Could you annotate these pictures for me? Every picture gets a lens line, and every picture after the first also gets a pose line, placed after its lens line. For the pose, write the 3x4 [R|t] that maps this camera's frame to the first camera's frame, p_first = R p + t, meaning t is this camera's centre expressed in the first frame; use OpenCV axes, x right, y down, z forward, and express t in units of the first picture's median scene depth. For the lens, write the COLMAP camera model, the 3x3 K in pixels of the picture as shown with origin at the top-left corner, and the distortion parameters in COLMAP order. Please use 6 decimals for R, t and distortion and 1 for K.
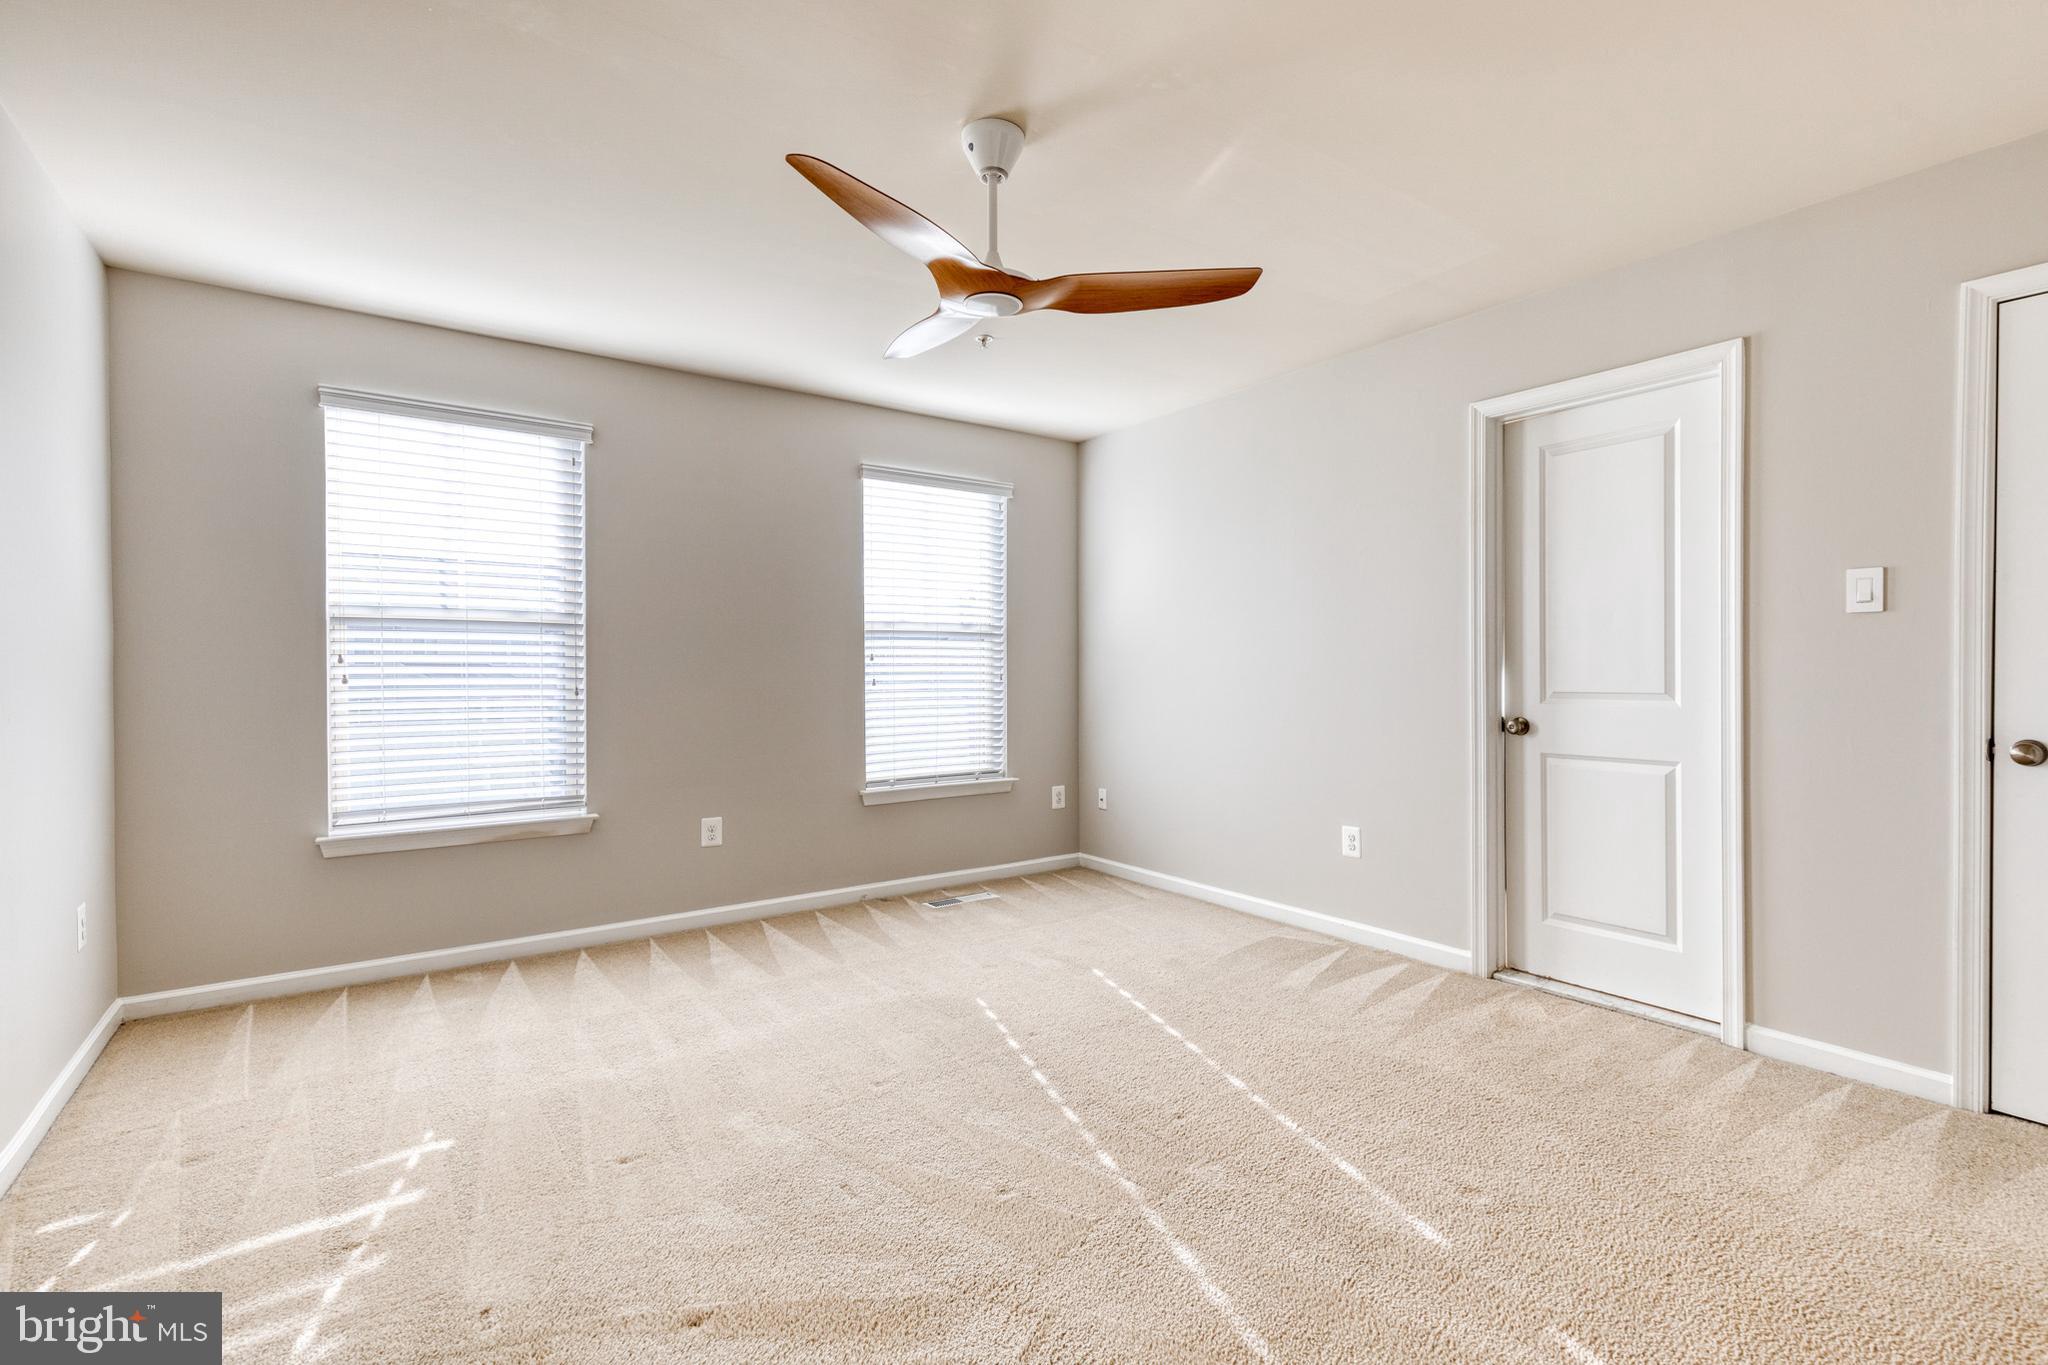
lens RADIAL K [[921.4, 0, 1022.9], [0, 921.4, 671.8], [0, 0, 1]] dist [0.009265, -0.001429]
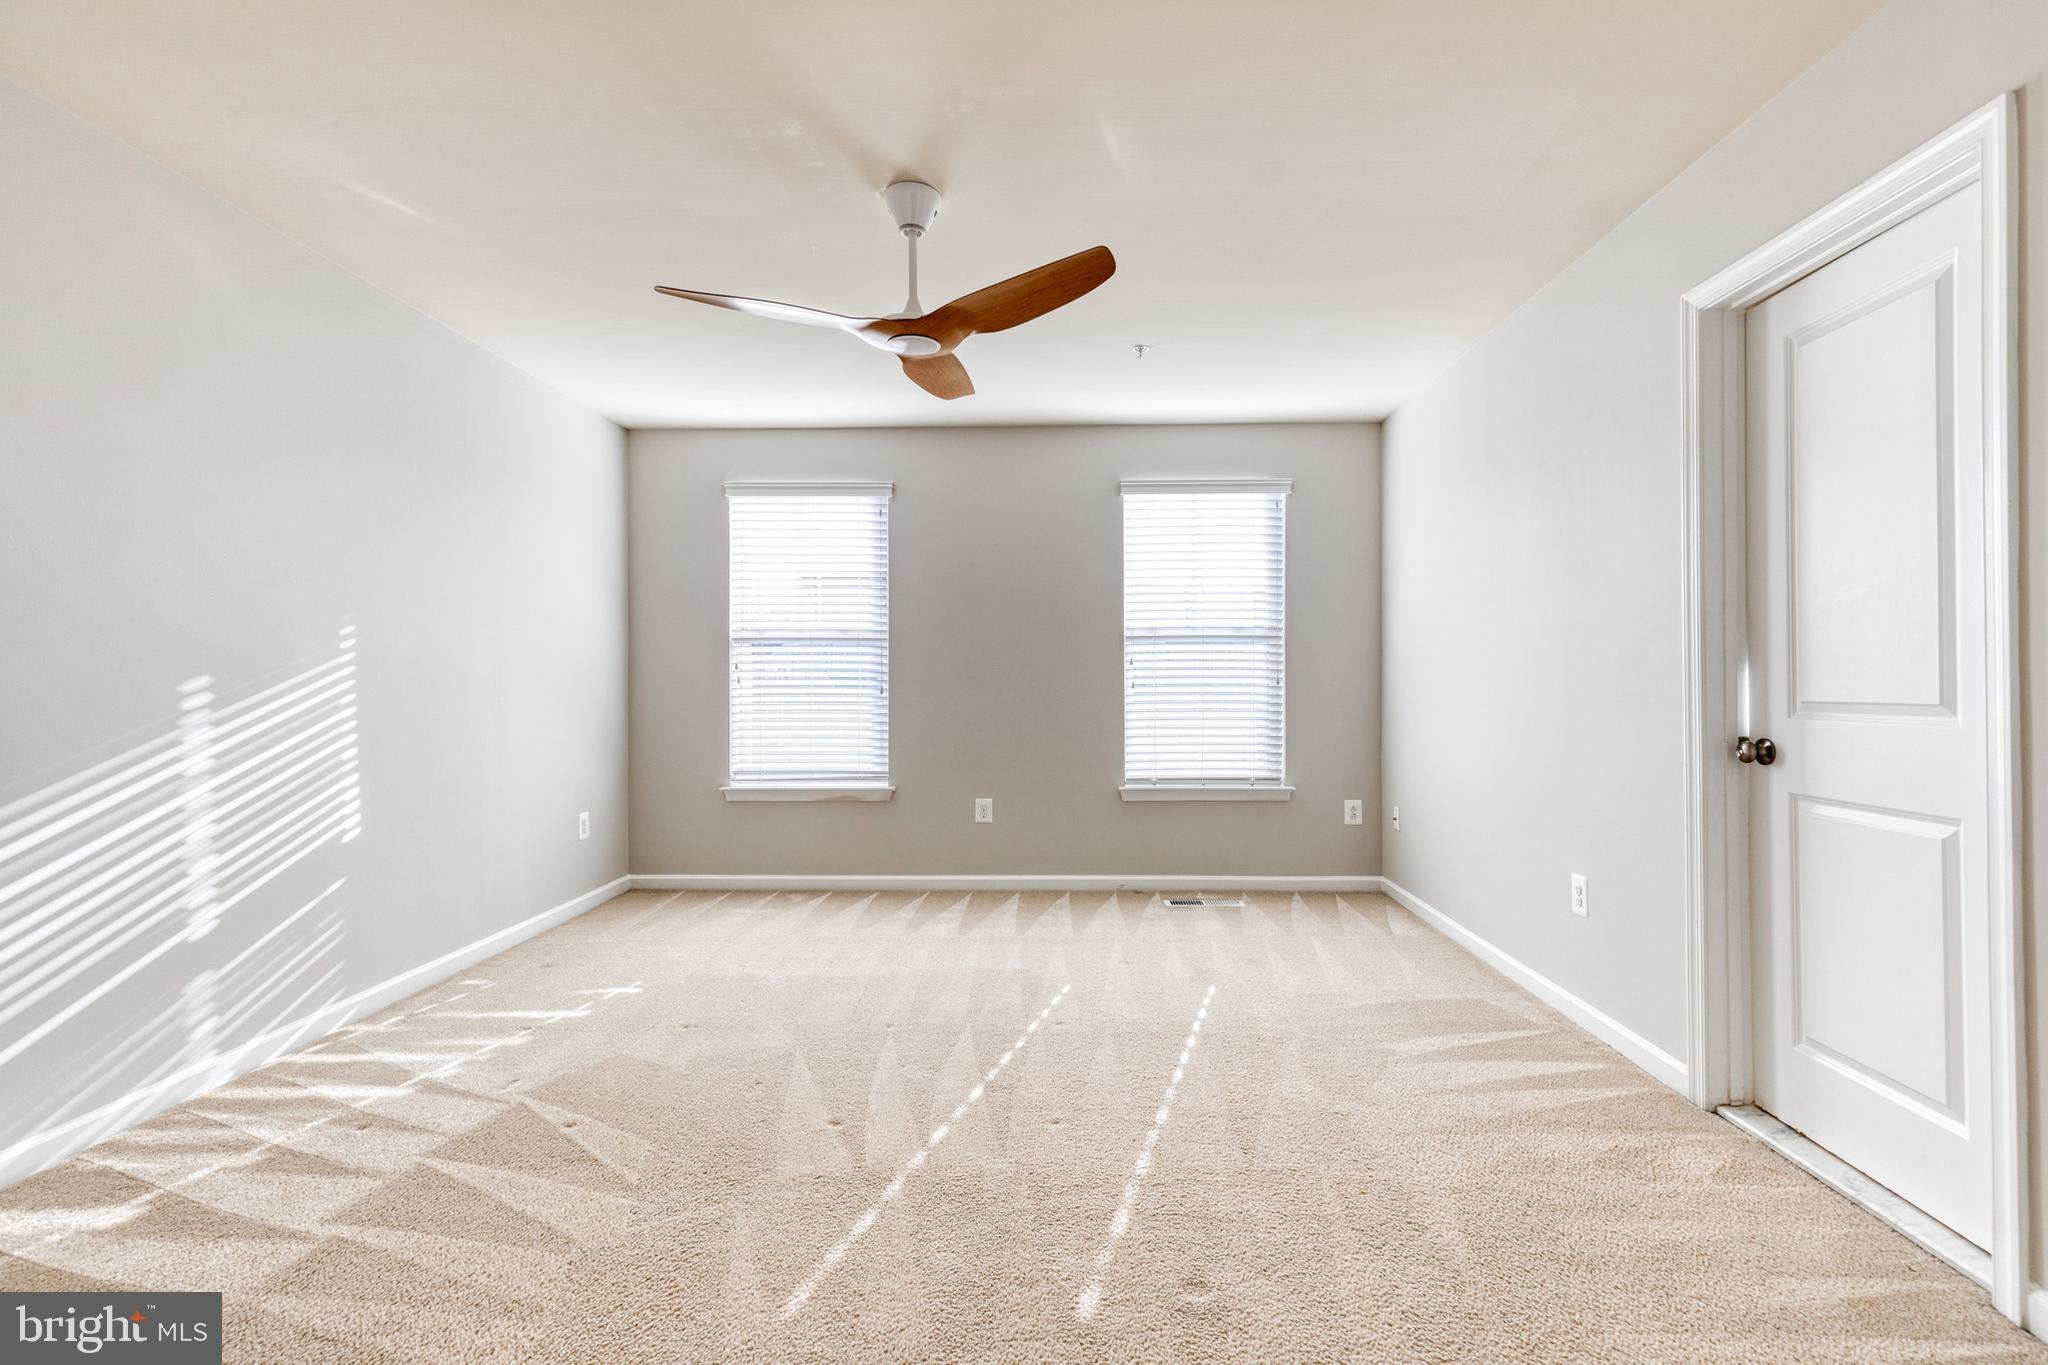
lens RADIAL K [[921.4, 0, 1102.4], [0, 921.4, 670.6], [0, 0, 1]] dist [0.009265, -0.001429]
pose [[0.799789, -0.005976, -0.600251, 0.558339], [-0.000089, 0.999949, -0.010075, 0.006467], [0.600281, 0.008111, 0.799748, 0.163846]]
